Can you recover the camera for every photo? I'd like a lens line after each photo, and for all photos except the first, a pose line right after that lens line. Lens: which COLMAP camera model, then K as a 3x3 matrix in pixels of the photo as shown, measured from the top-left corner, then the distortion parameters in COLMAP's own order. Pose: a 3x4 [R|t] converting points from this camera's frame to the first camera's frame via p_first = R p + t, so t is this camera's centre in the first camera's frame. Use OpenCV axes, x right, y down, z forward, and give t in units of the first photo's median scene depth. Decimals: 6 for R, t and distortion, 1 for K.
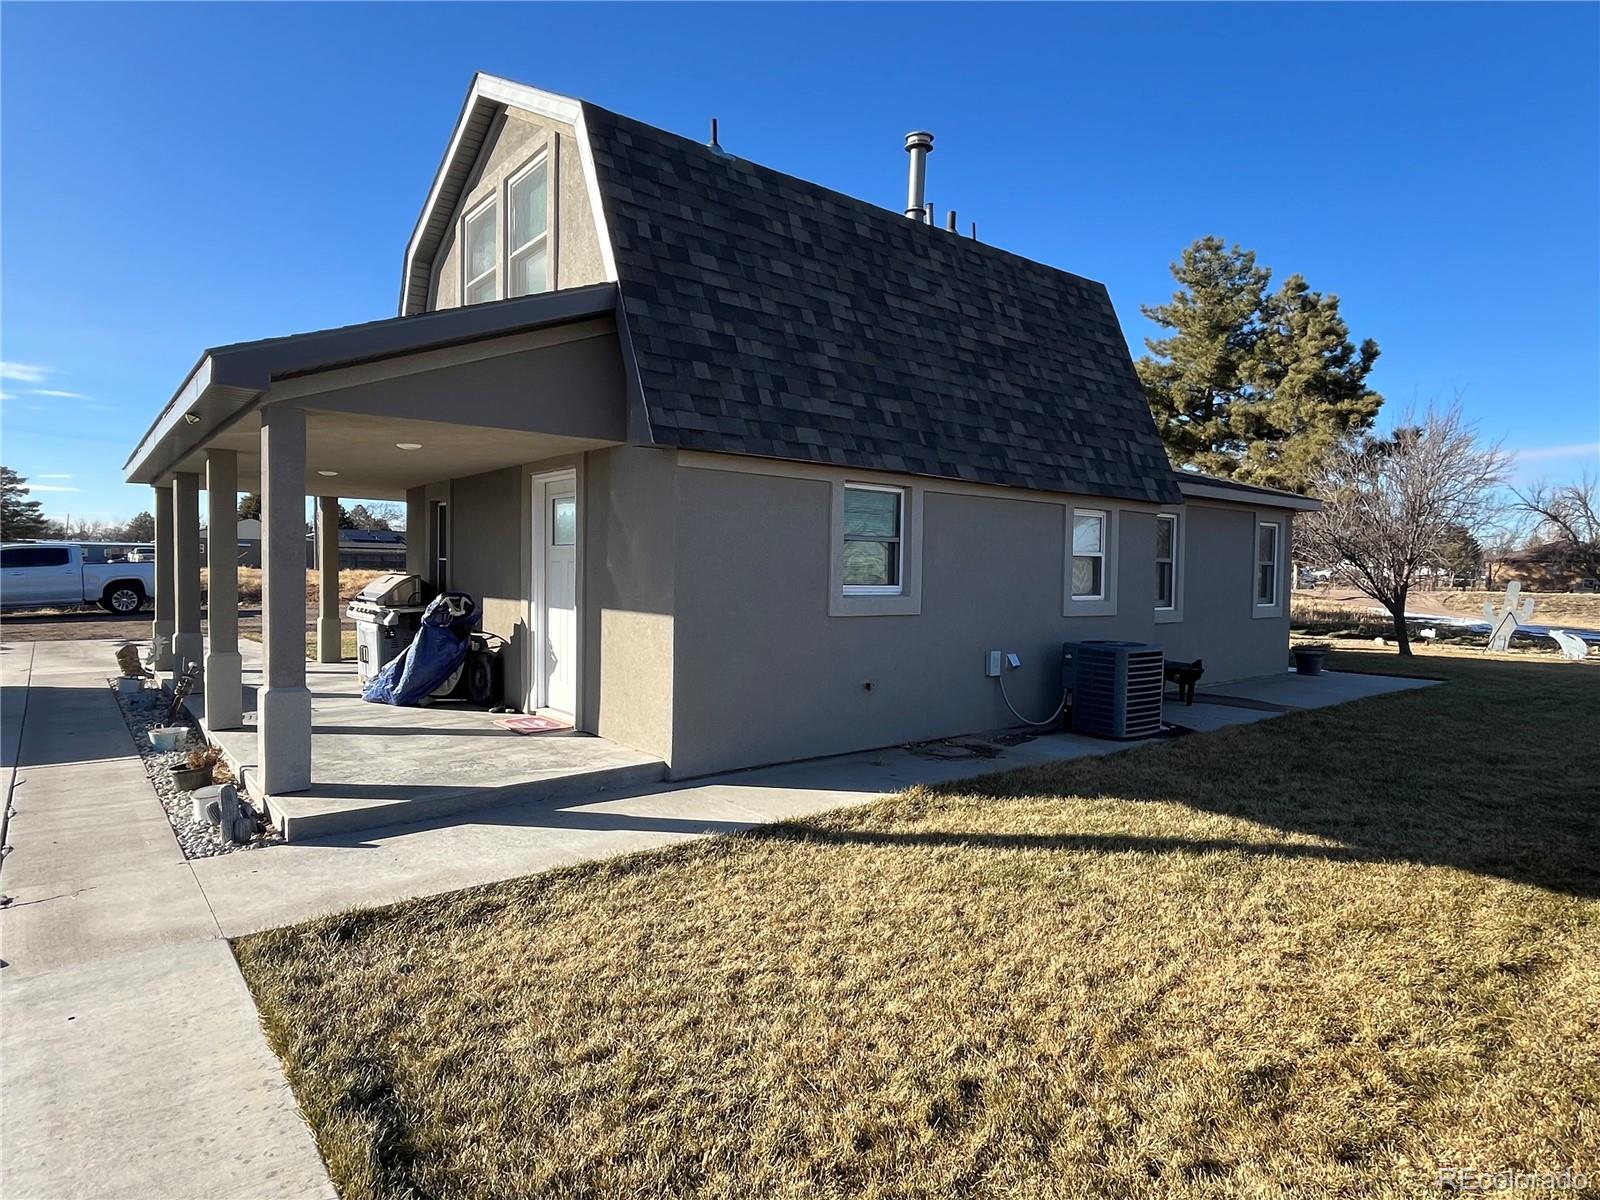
lens RADIAL K [[909.0, 0, 799.0], [0, 909.0, 599.7], [0, 0, 1]] dist [-0.010803, 0.001038]
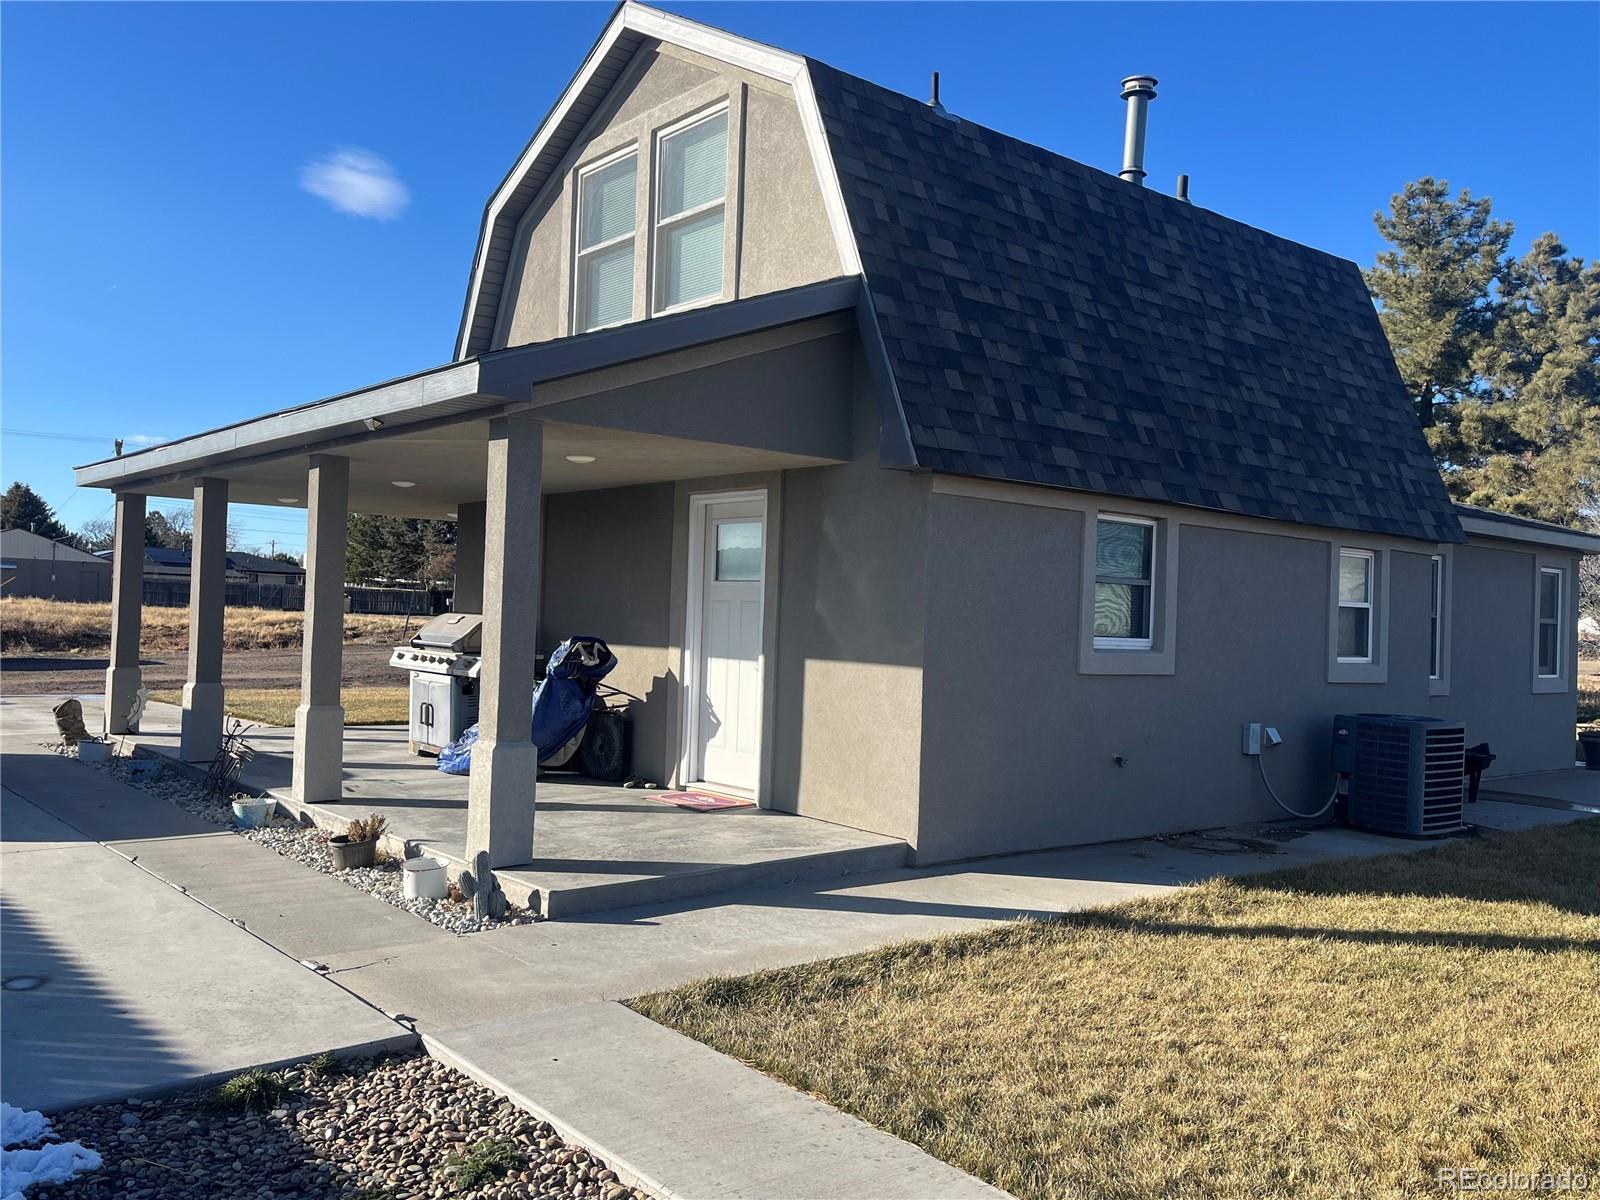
lens RADIAL K [[1310.6, 0, 793.7], [0, 1310.6, 590.5], [0, 0, 1]] dist [0.059956, -0.071446]
pose [[0.999729, 0.019917, 0.012048, -0.221504], [-0.019231, 0.998321, -0.054636, 0.011793], [-0.013116, 0.054389, 0.998434, -0.175677]]
